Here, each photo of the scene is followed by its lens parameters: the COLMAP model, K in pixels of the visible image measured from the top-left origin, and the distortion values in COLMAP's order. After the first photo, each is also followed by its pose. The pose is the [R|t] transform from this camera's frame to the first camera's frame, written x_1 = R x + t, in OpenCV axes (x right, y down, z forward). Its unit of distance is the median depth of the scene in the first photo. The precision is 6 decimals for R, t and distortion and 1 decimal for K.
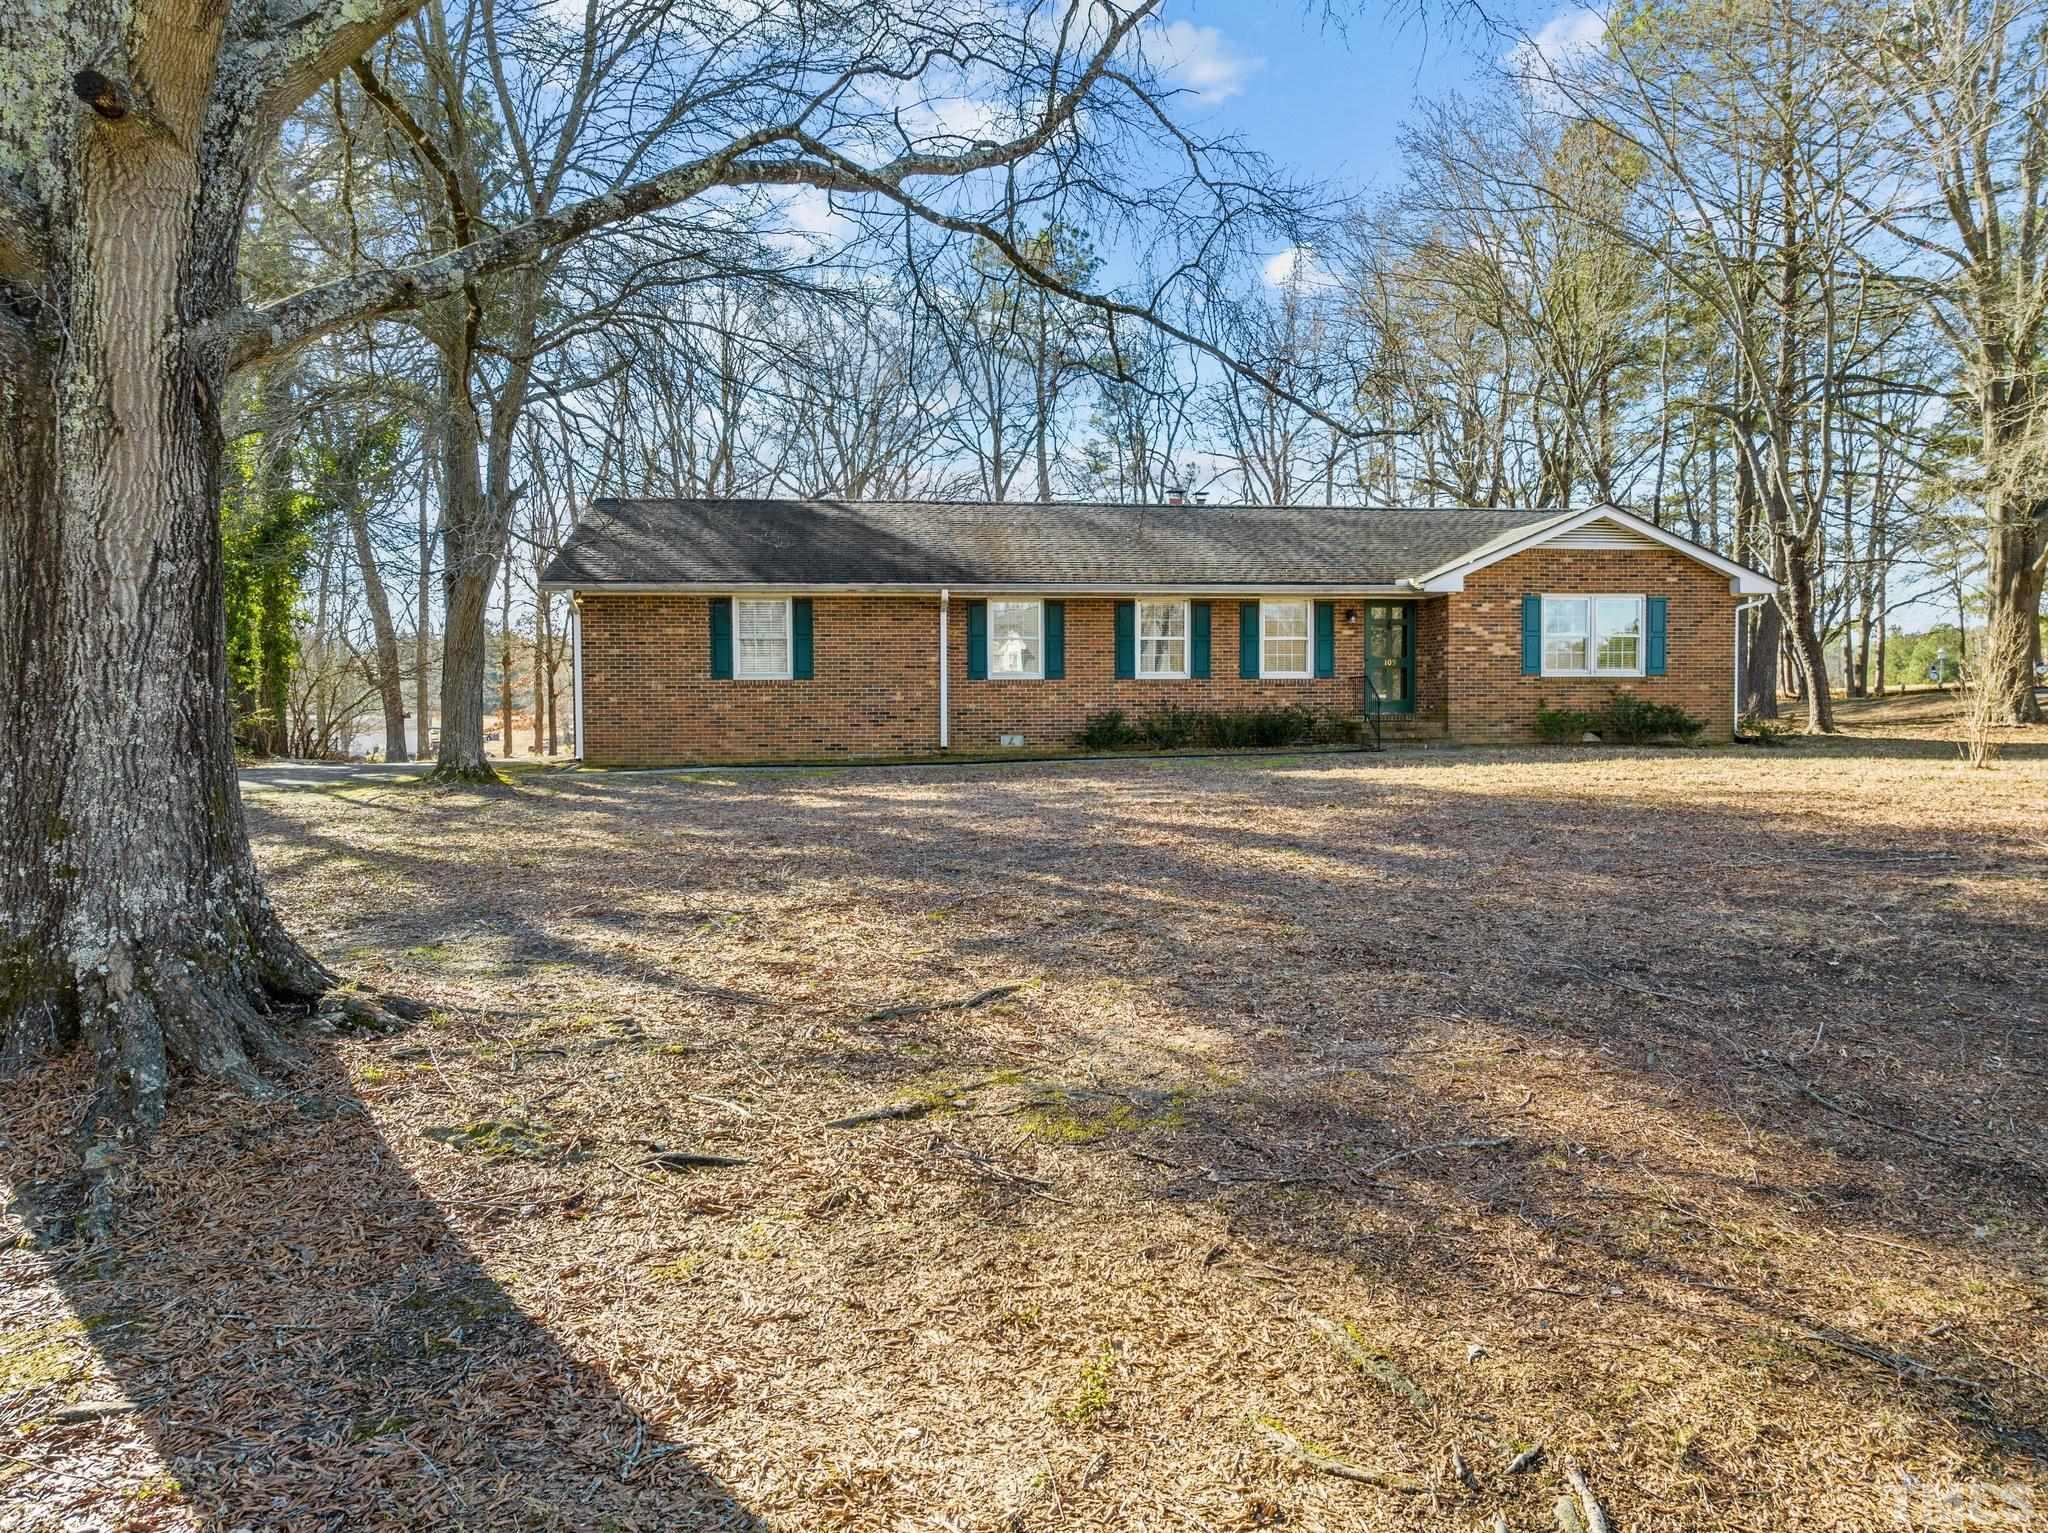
lens RADIAL K [[1446.9, 0, 1024.8], [0, 1446.9, 765.3], [0, 0, 1]] dist [-0.043487, 0.011308]
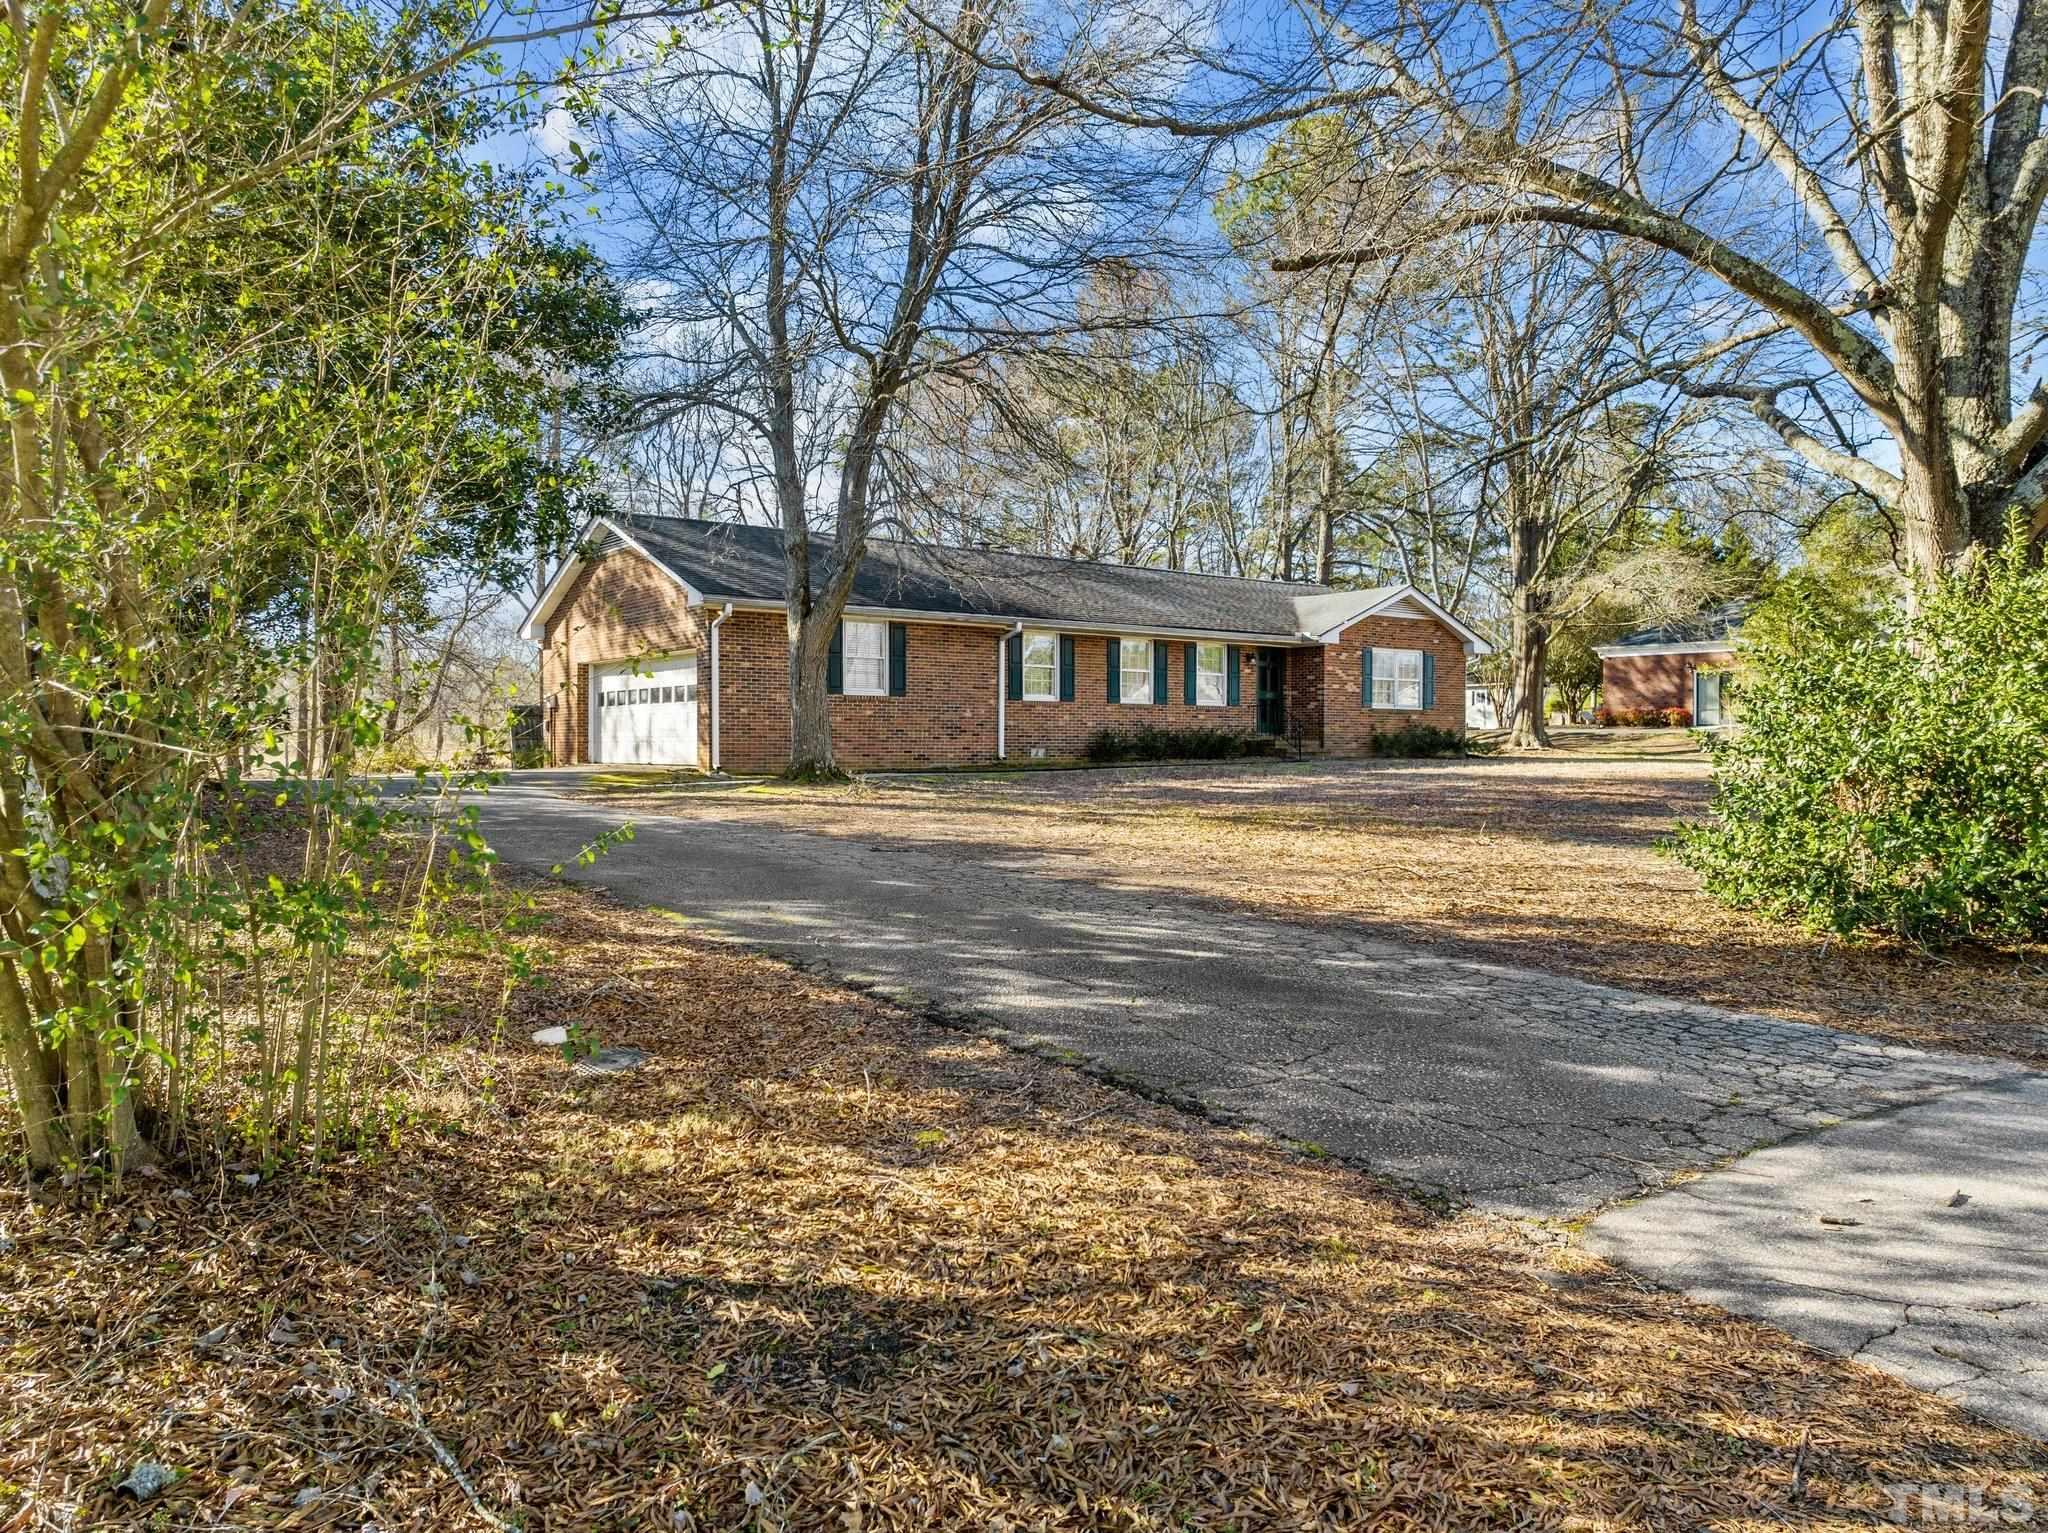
lens RADIAL K [[1446.9, 0, 1025.4], [0, 1446.9, 766.5], [0, 0, 1]] dist [-0.043487, 0.011308]
pose [[0.854518, 0.001412, 0.519419, -0.629982], [0.013057, 0.999622, -0.024199, 0.021975], [-0.519257, 0.027460, 0.854177, 0.005341]]
